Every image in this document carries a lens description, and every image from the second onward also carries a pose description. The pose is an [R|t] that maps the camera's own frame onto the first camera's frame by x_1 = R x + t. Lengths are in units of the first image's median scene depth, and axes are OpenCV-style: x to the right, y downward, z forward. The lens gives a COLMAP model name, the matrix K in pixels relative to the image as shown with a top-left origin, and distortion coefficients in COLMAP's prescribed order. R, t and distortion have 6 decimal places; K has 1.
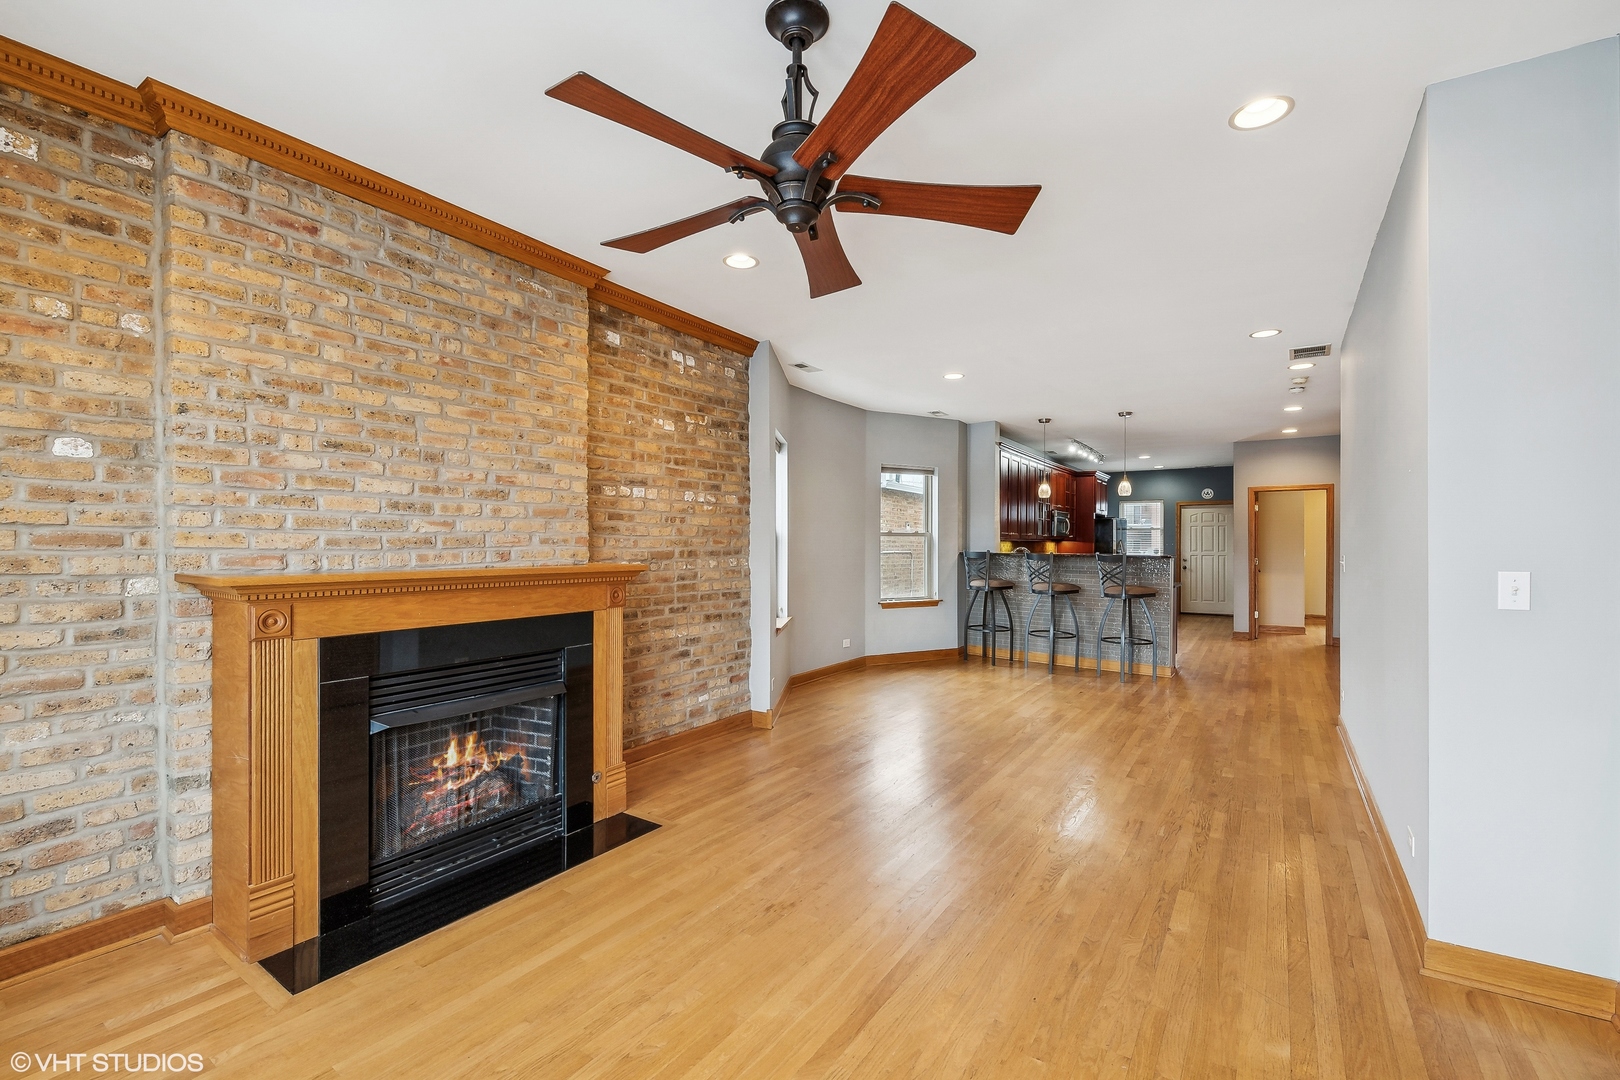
lens RADIAL K [[713.9, 0, 806.1], [0, 713.9, 545.3], [0, 0, 1]] dist [0.003418, -0.002771]
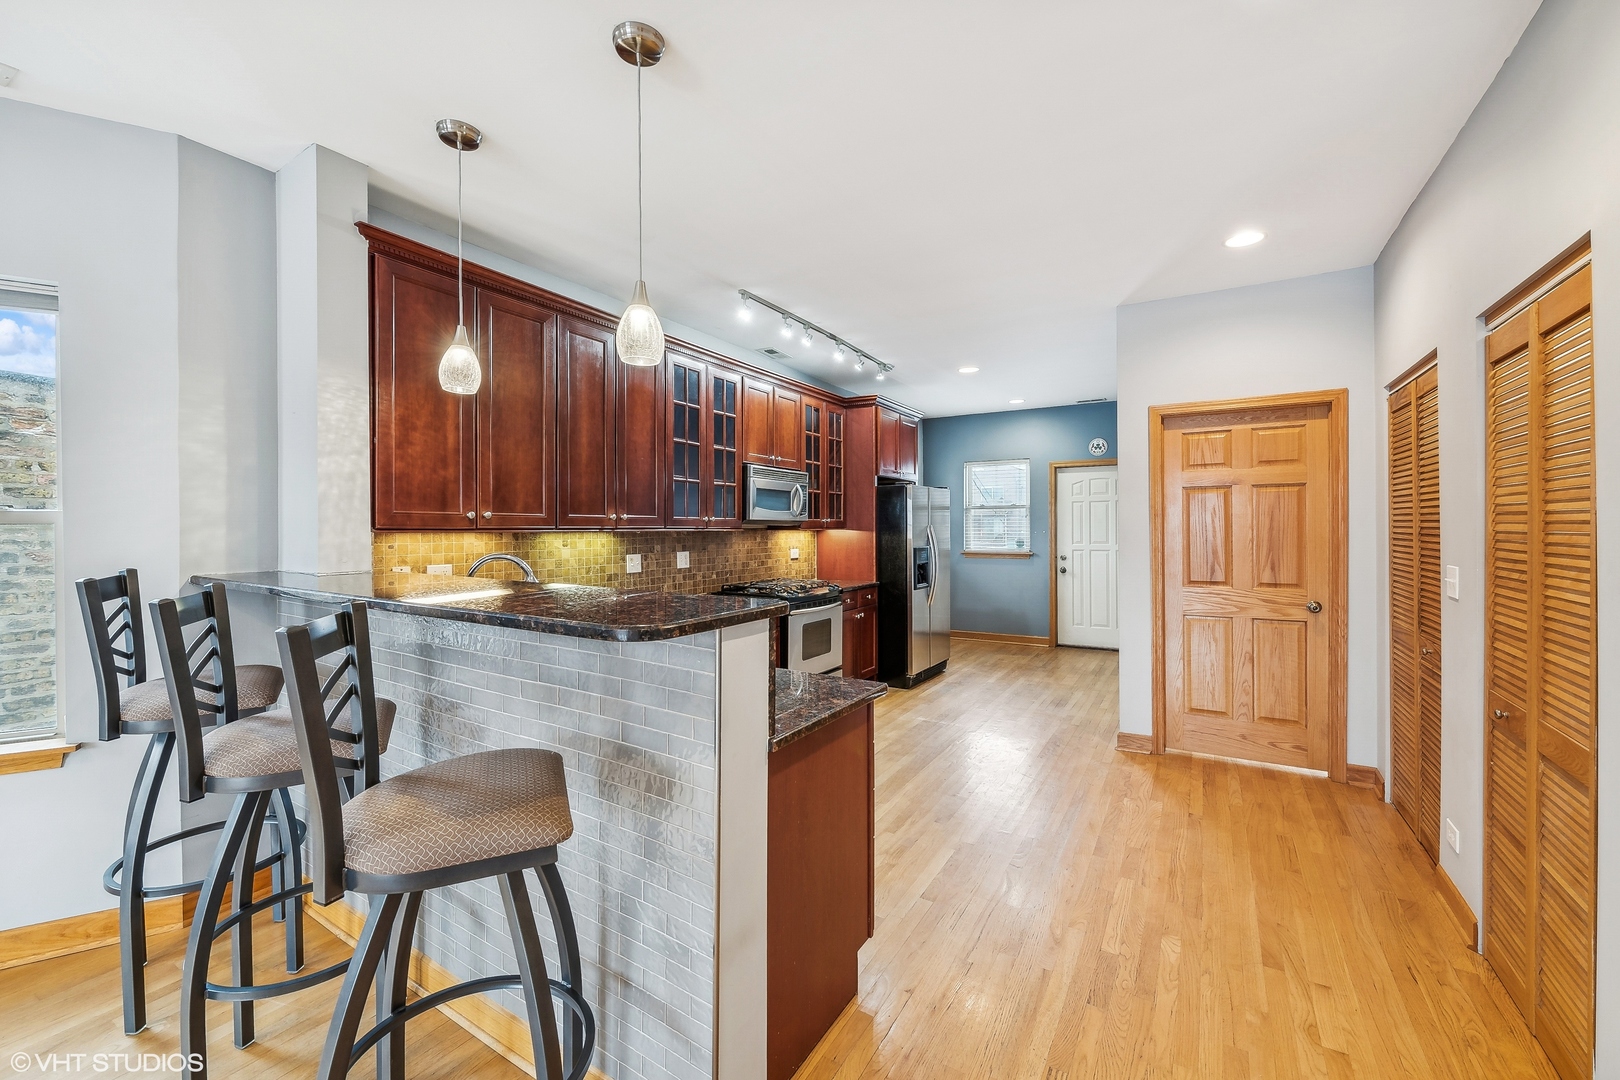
lens RADIAL K [[658.4, 0, 812.0], [0, 658.4, 531.3], [0, 0, 1]] dist [0.001046, -0.002765]
pose [[0.999174, -0.006134, 0.040182, 0.817443], [0.005981, 0.999974, 0.003921, -0.014590], [-0.040205, -0.003677, 0.999185, 1.249944]]
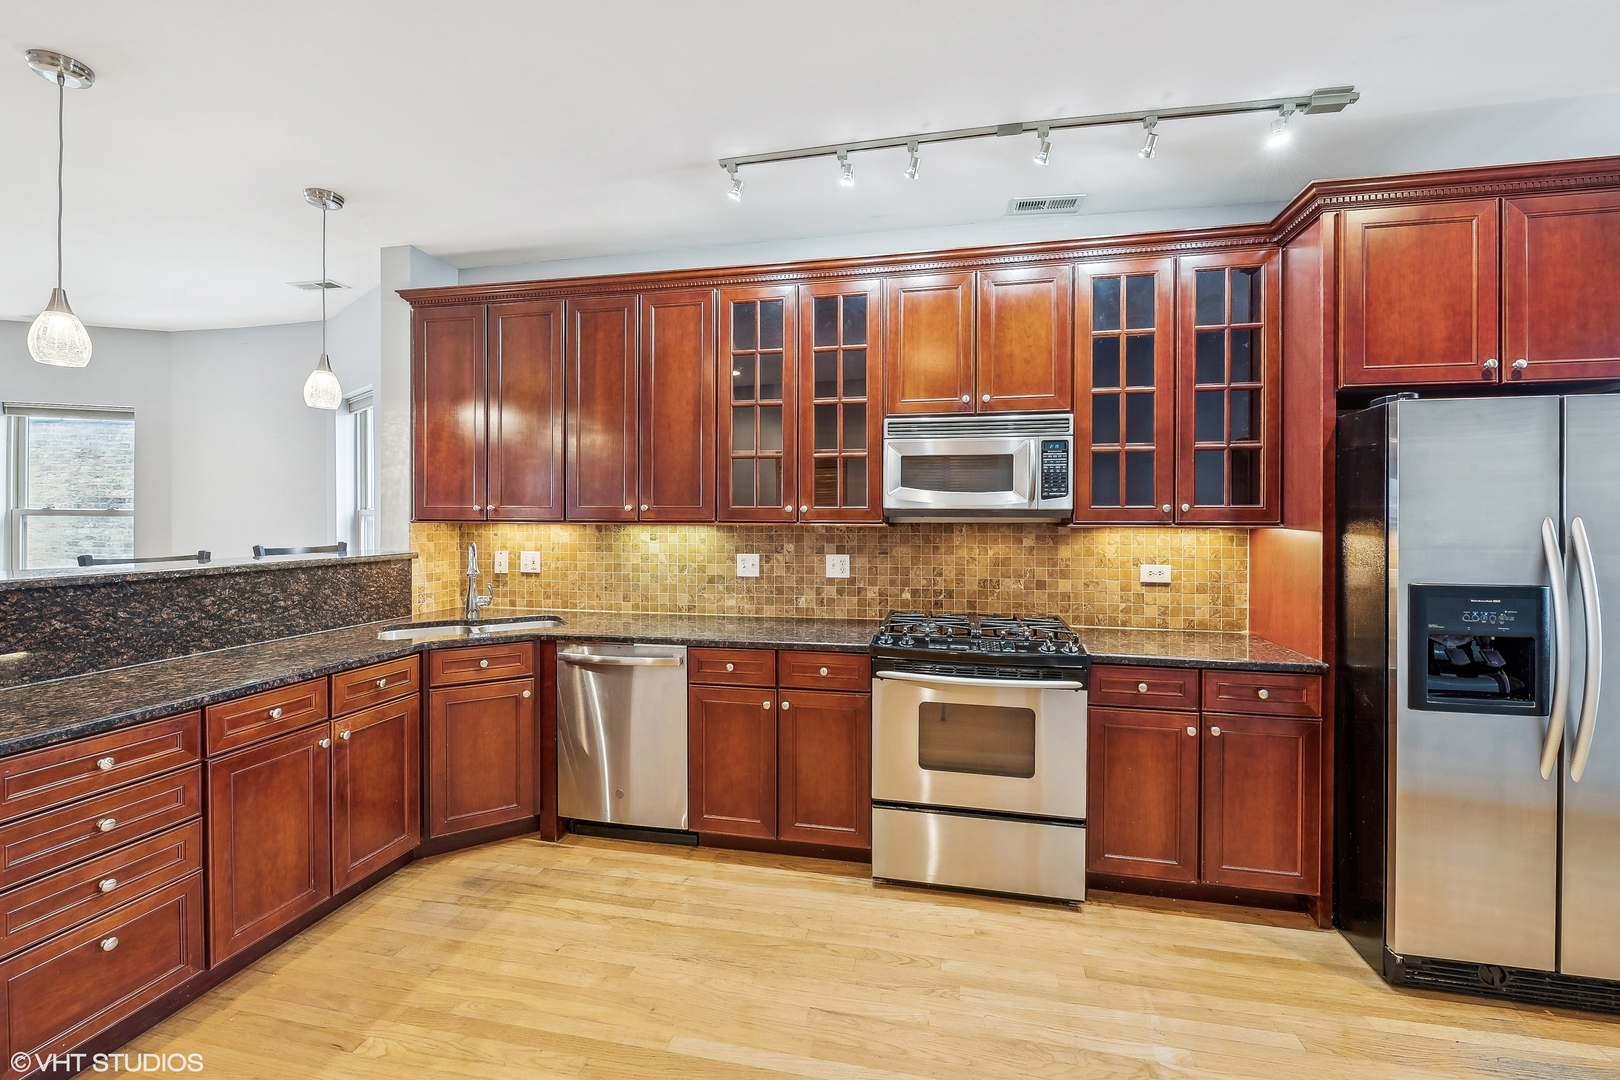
lens RADIAL K [[658.4, 0, 803.1], [0, 658.4, 525.7], [0, 0, 1]] dist [0.001046, -0.002765]
pose [[0.351979, 0.003011, -0.936003, 1.277276], [-0.005162, 0.999986, 0.001276, -0.013126], [0.935994, 0.004382, 0.351989, 1.914483]]
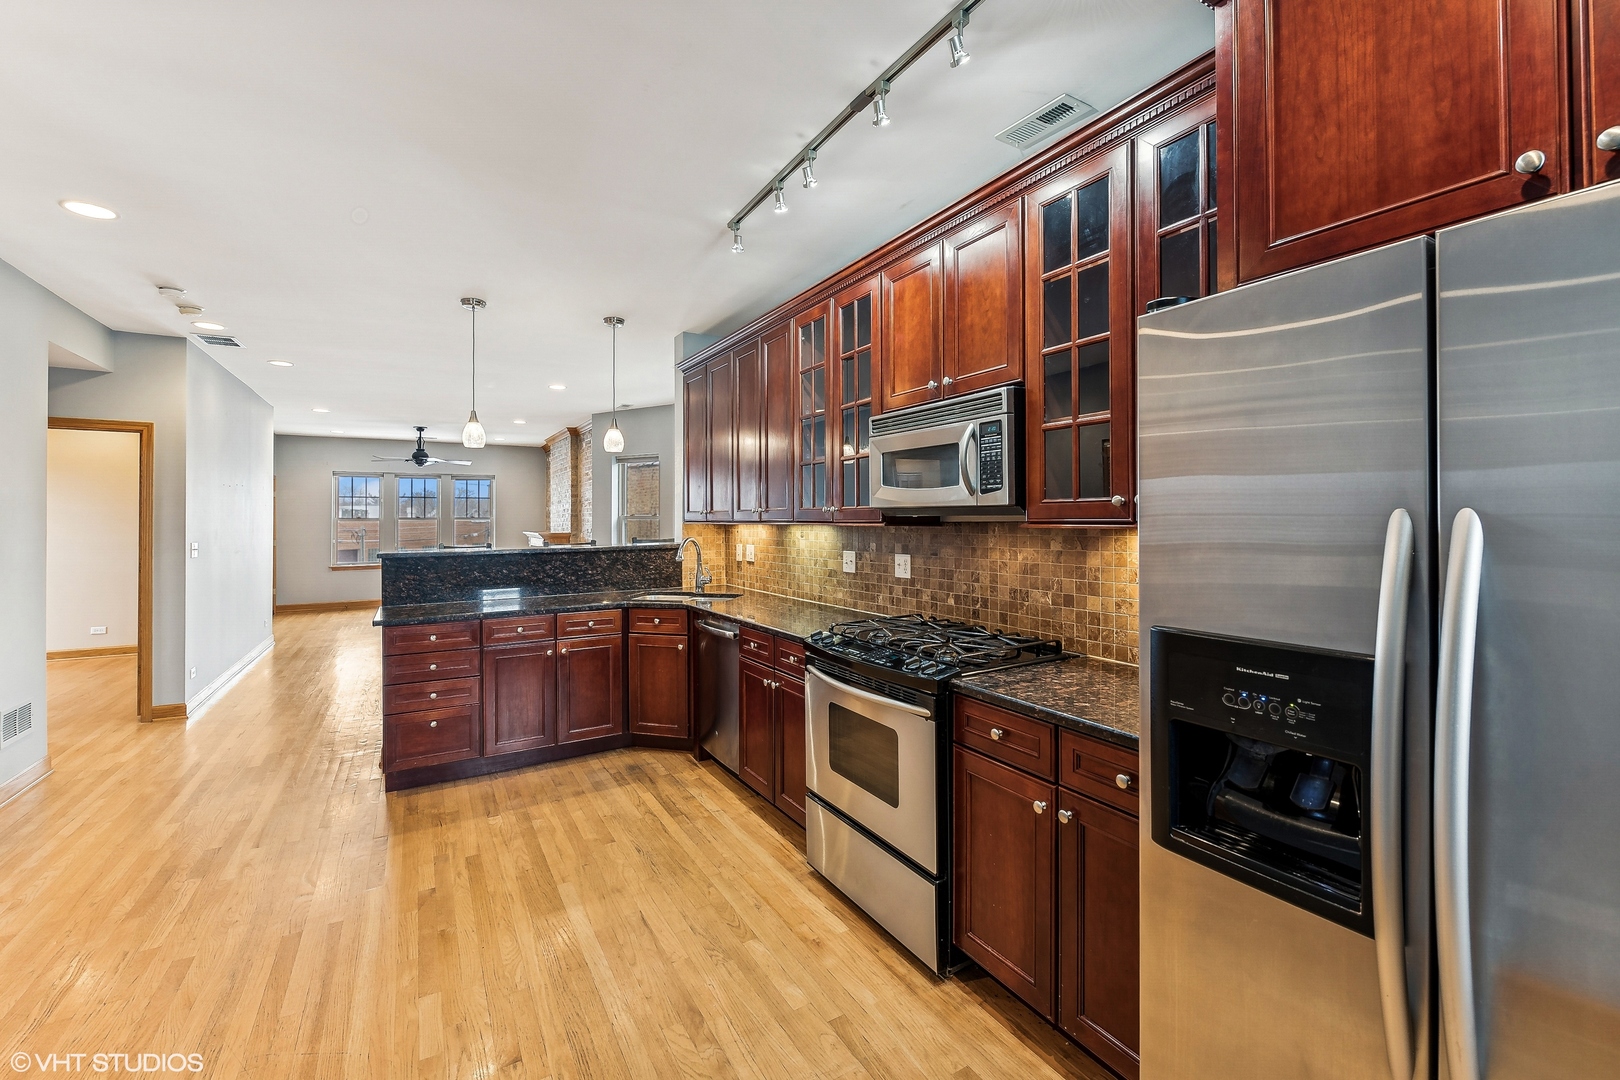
lens RADIAL K [[658.4, 0, 806.3], [0, 658.4, 518.9], [0, 0, 1]] dist [0.001046, -0.002765]
pose [[-0.446643, -0.003070, -0.894707, 1.297324], [-0.000450, 0.999995, -0.003206, -0.016439], [0.894712, -0.001029, -0.446642, 2.383203]]
